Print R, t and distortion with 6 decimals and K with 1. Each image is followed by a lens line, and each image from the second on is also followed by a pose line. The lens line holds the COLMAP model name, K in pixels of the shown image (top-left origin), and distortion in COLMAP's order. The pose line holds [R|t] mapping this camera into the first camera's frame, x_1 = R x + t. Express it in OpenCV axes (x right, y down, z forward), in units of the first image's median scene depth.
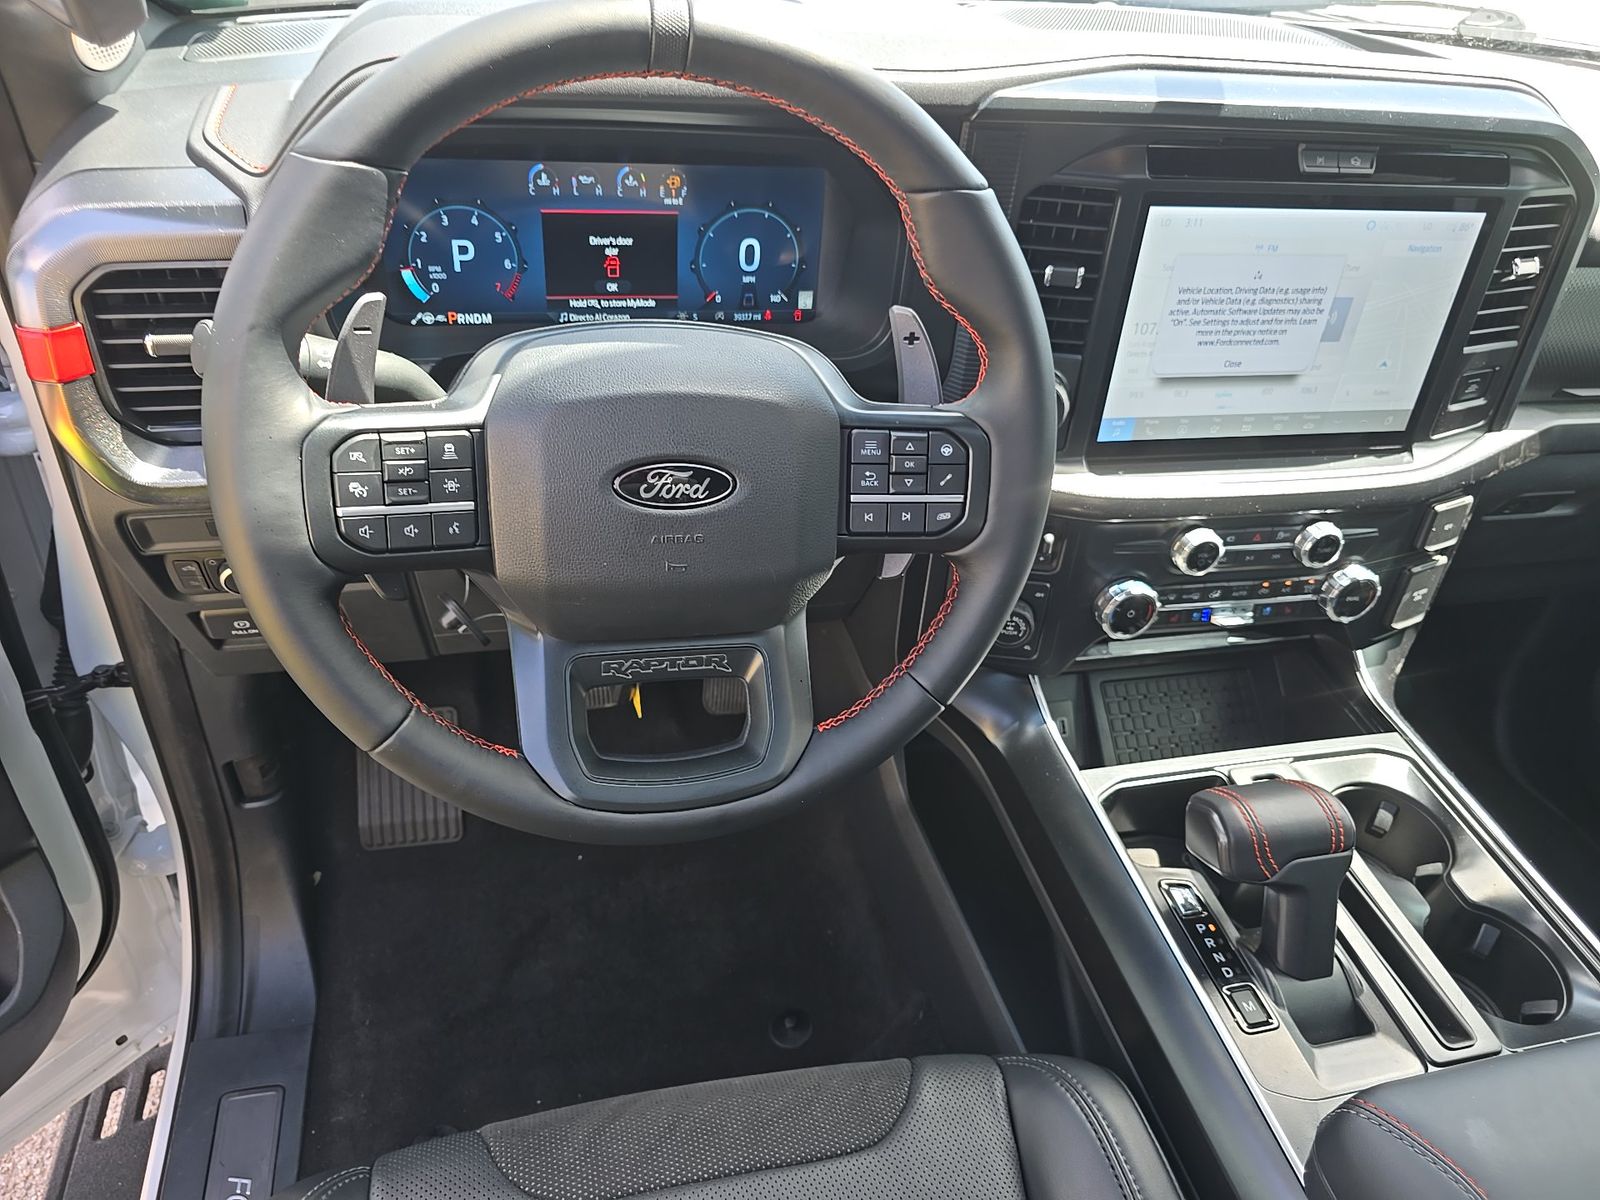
lens RADIAL K [[1118.9, 0, 806.8], [0, 1118.9, 598.8], [0, 0, 1]] dist [0.024559, -0.041045]
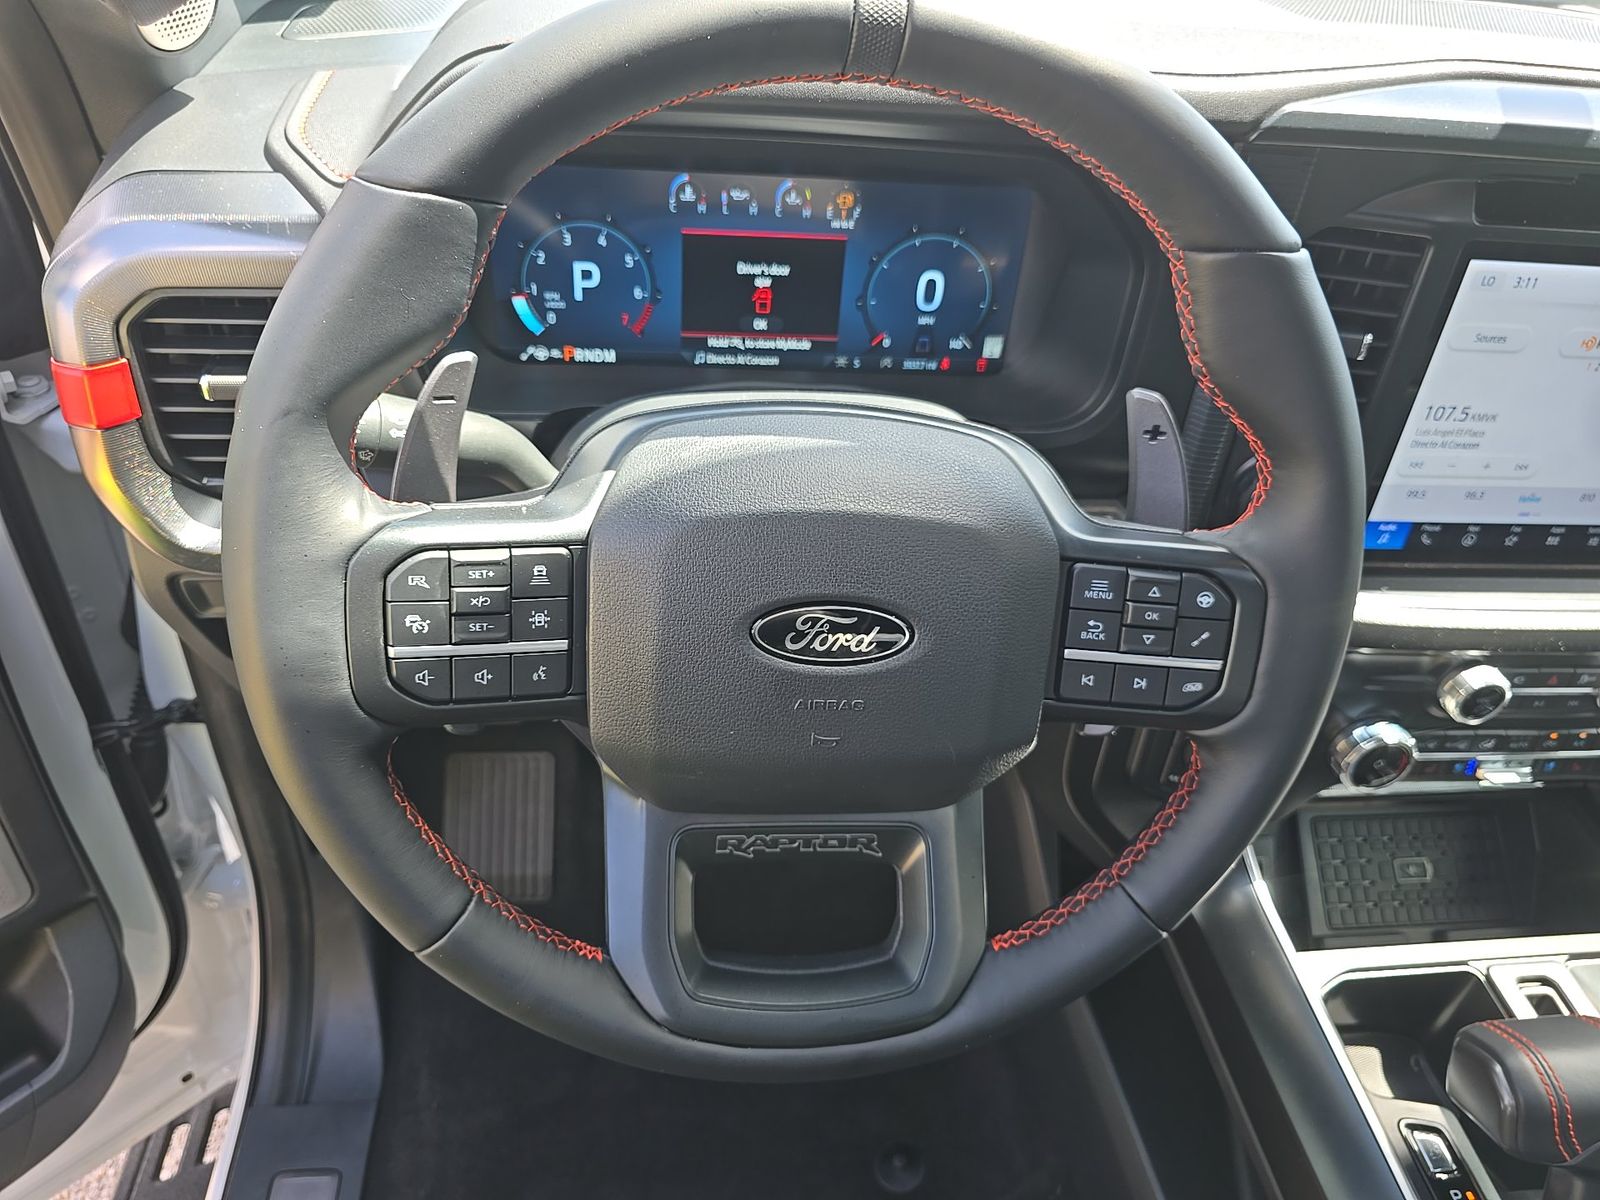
lens RADIAL K [[1127.5, 0, 803.0], [0, 1127.5, 600.5], [0, 0, 1]] dist [0.005128, -0.023635]
pose [[0.992223, 0.071182, -0.102115, -0.050912], [-0.069657, 0.997401, 0.018436, -0.109088], [0.103162, -0.011180, 0.994602, 0.208019]]
